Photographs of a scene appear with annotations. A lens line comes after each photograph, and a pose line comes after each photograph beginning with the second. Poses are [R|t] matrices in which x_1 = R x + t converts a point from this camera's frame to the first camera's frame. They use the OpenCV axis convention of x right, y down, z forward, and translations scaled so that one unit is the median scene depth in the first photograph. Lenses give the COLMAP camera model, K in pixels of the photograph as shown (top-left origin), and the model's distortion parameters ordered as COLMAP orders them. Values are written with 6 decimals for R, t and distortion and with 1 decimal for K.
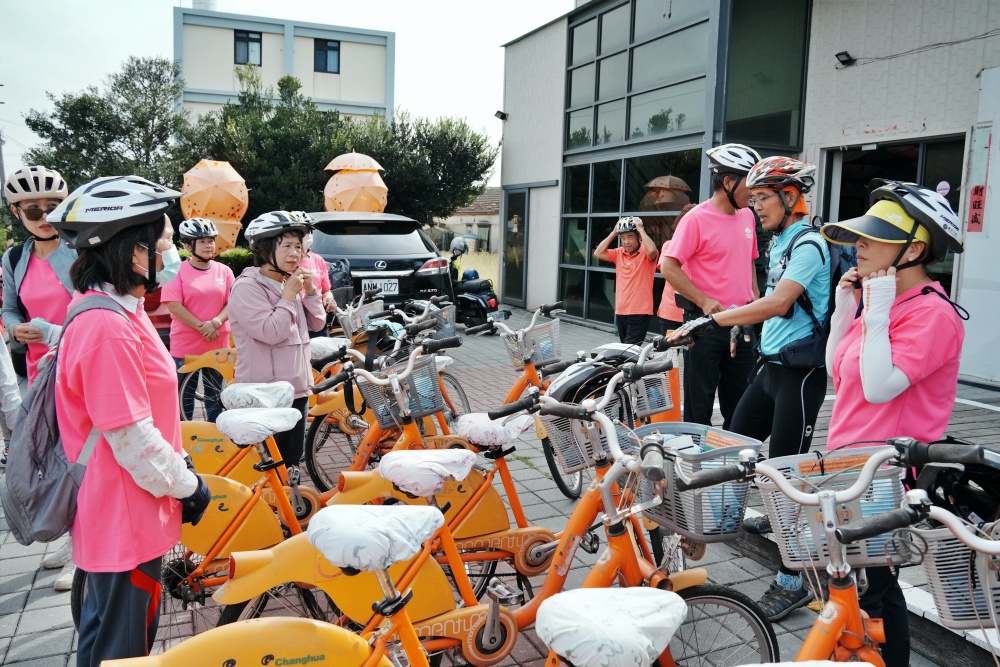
lens RADIAL K [[779.7, 0, 498.4], [0, 779.7, 332.8], [0, 0, 1]] dist [-0.053506, 0.008225]
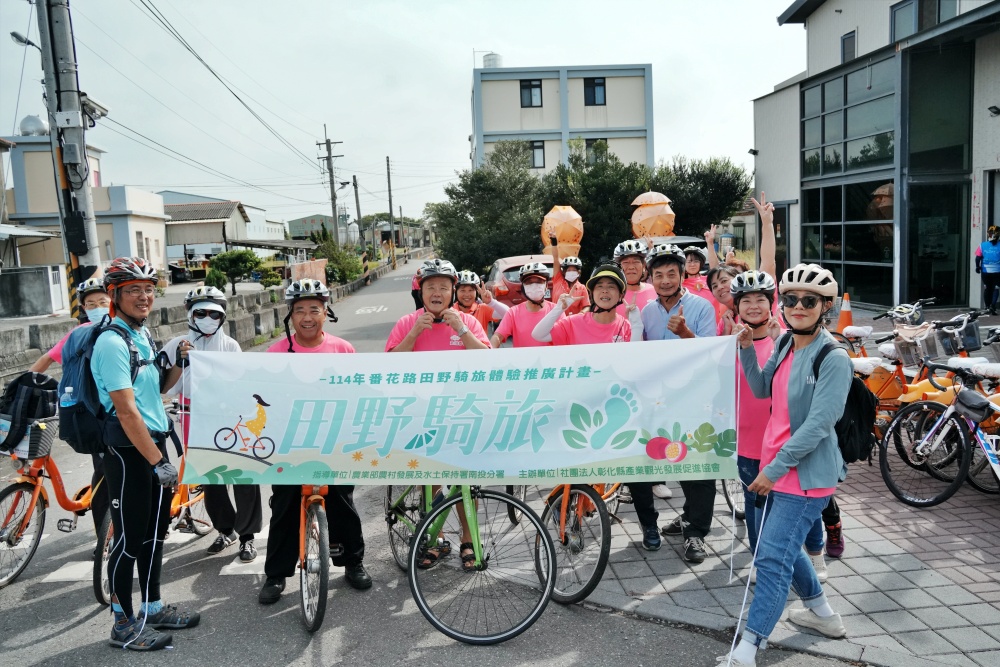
lens RADIAL K [[779.7, 0, 494.6], [0, 779.7, 328.6], [0, 0, 1]] dist [-0.053506, 0.008225]
pose [[0.947901, -0.034160, -0.316728, -0.008228], [0.033123, 0.999414, -0.008661, 0.029544], [0.316838, -0.002281, 0.948477, -0.475439]]
